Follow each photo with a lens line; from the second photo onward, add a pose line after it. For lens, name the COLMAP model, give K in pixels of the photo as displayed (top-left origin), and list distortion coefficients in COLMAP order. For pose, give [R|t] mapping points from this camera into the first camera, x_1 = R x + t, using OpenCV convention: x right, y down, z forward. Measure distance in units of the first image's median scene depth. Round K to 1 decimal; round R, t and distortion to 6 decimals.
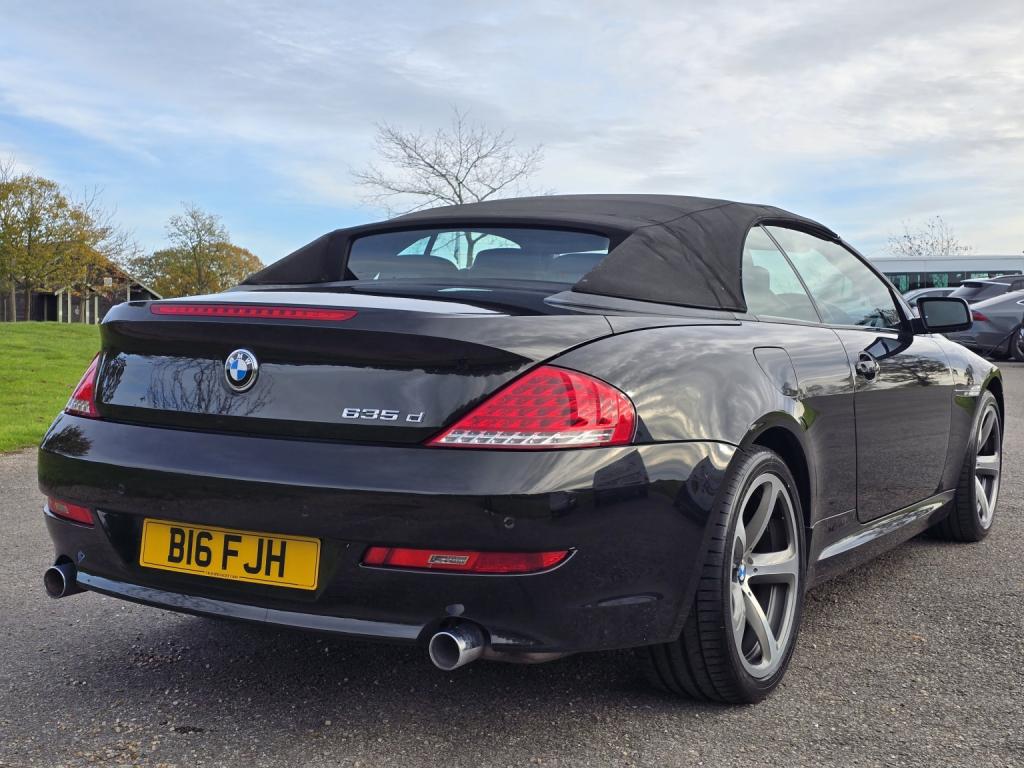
lens RADIAL K [[1379.9, 0, 503.6], [0, 1379.9, 345.3], [0, 0, 1]] dist [0.088027, 0.000000]
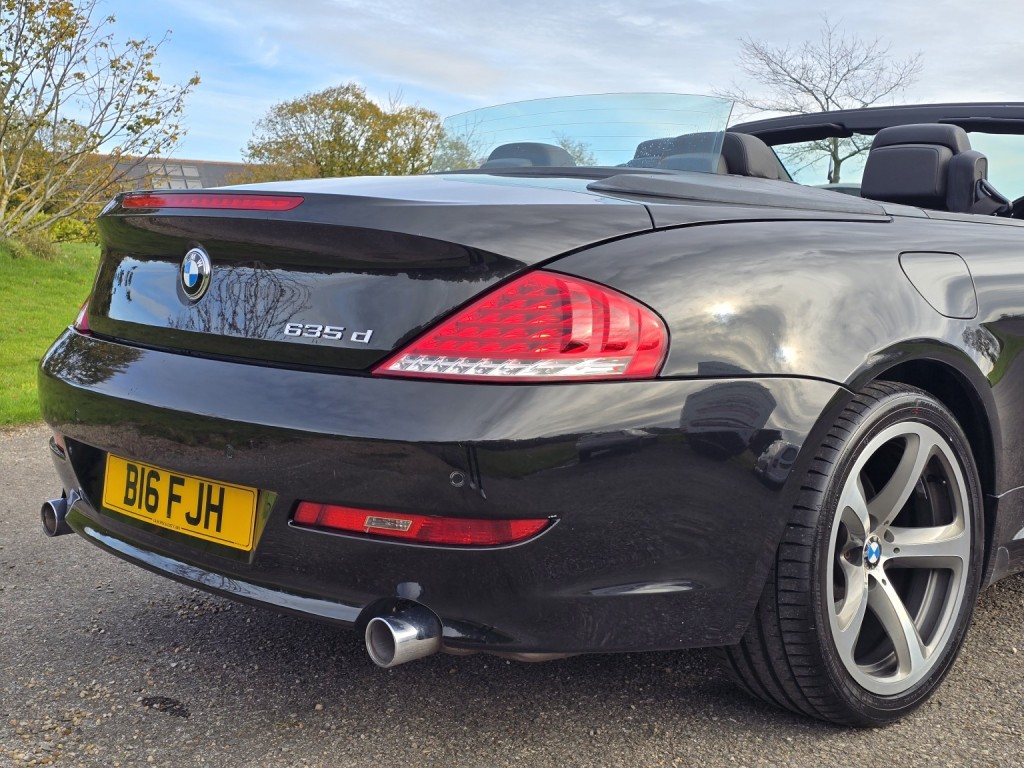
lens RADIAL K [[1379.9, 0, 523.2], [0, 1379.9, 352.2], [0, 0, 1]] dist [0.088027, 0.000000]
pose [[0.965319, 0.020701, -0.260250, 0.205677], [-0.005745, 0.998294, 0.058100, 0.014835], [0.261009, -0.054590, 0.963792, 0.262946]]
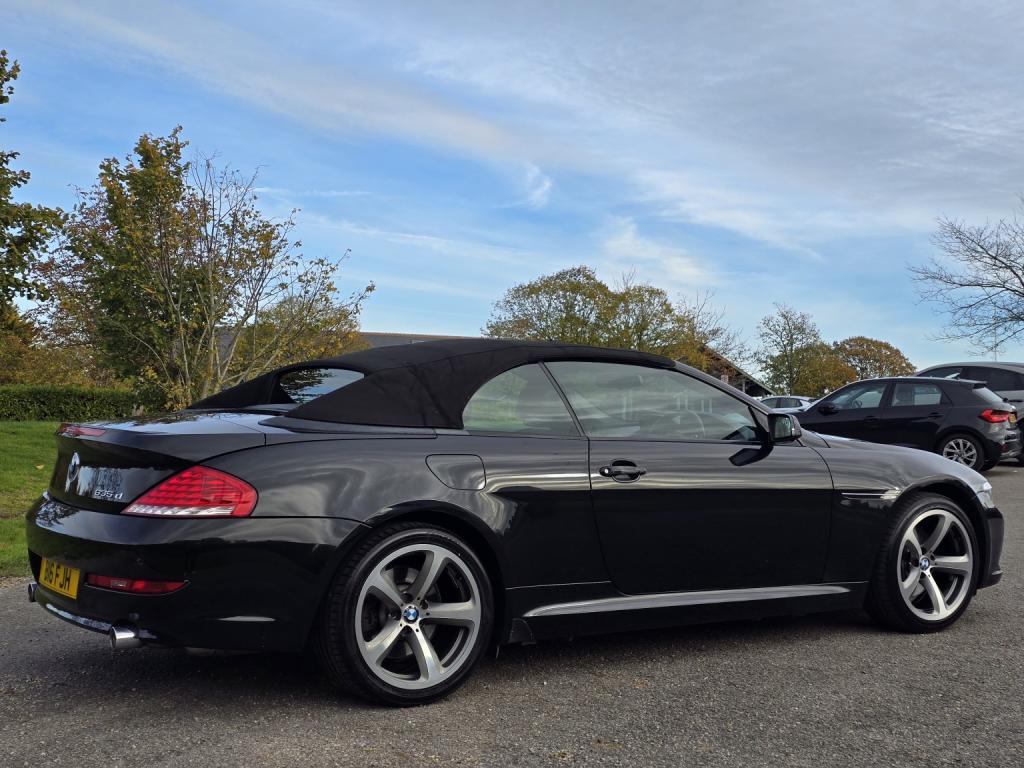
lens RADIAL K [[1379.9, 0, 515.8], [0, 1379.9, 383.7], [0, 0, 1]] dist [0.088027, 0.000000]
pose [[0.892243, -0.009601, -0.451454, 1.017084], [-0.008365, 0.999251, -0.037784, -0.020542], [0.451478, 0.037489, 0.891494, -0.240832]]
